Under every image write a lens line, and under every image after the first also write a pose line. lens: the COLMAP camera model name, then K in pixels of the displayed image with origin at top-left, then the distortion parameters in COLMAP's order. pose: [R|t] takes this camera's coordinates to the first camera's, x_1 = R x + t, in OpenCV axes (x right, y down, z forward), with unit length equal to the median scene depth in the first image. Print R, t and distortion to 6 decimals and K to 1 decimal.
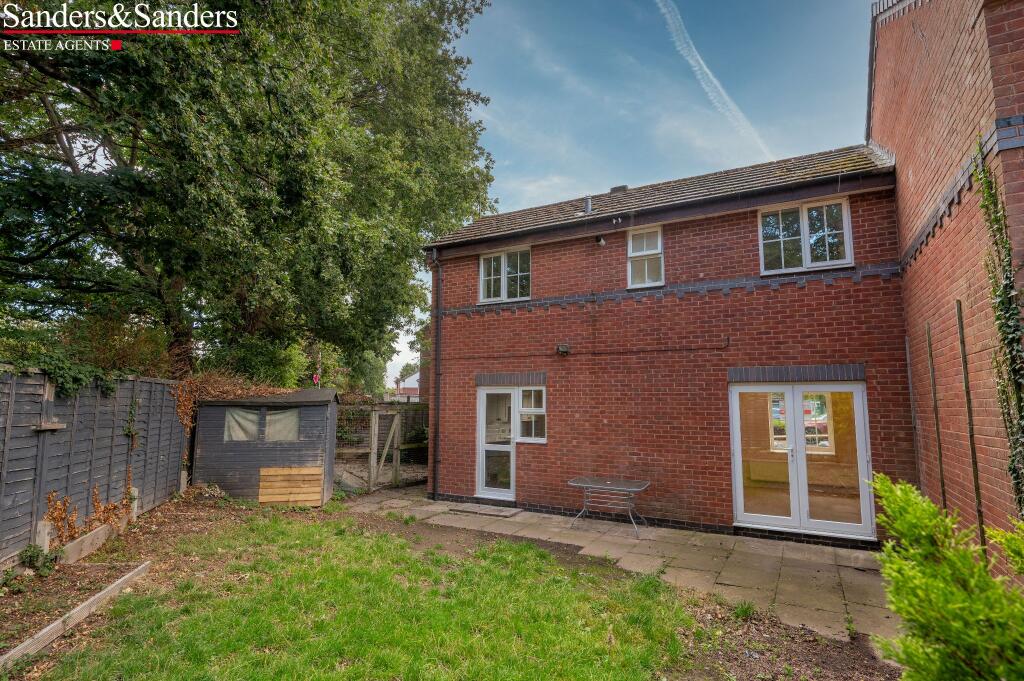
lens RADIAL K [[530.1, 0, 509.6], [0, 530.1, 331.0], [0, 0, 1]] dist [-0.003074, -0.000089]
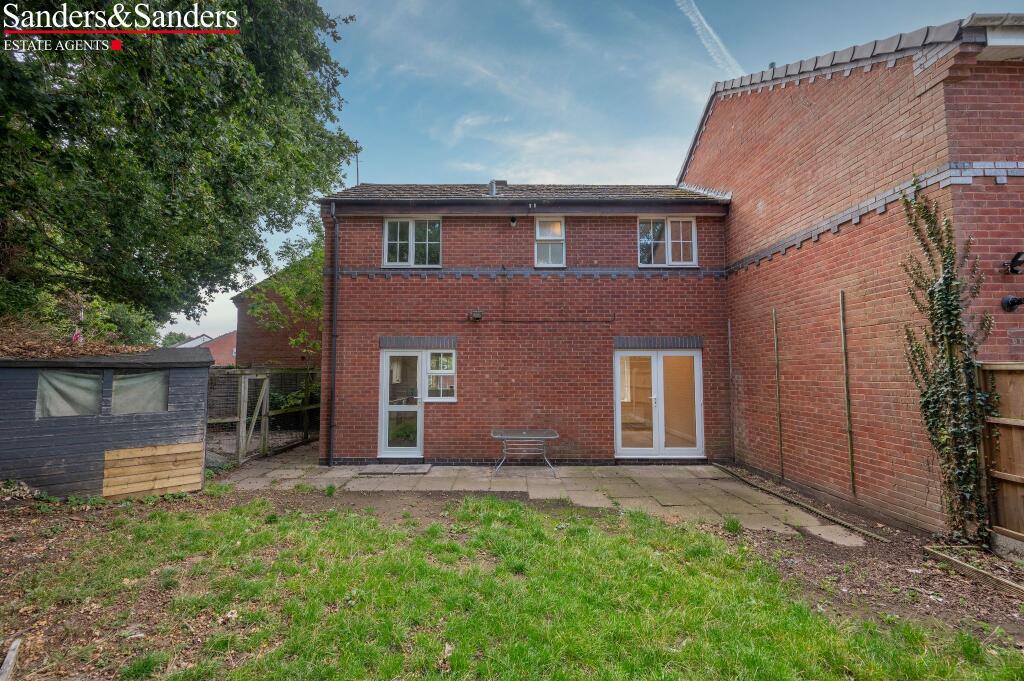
lens RADIAL K [[411.6, 0, 508.4], [0, 411.6, 338.9], [0, 0, 1]] dist [-0.001894, -0.000348]
pose [[0.870658, 0.032670, 0.490803, -0.263169], [-0.061192, 0.997235, 0.042171, 0.043000], [-0.488068, -0.066750, 0.870249, 0.231868]]
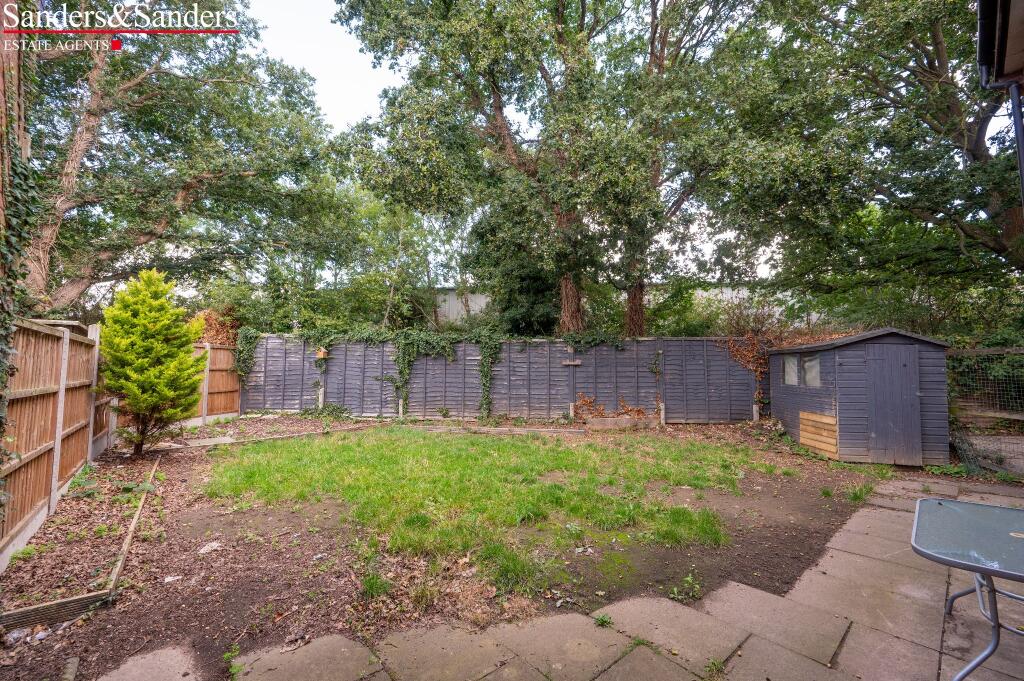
lens RADIAL K [[411.6, 0, 508.4], [0, 411.6, 338.9], [0, 0, 1]] dist [-0.001894, -0.000348]
pose [[-0.336844, -0.073036, -0.938723, 0.493964], [0.120837, 0.985389, -0.120027, 0.145129], [0.933774, -0.153863, -0.323097, 0.740185]]
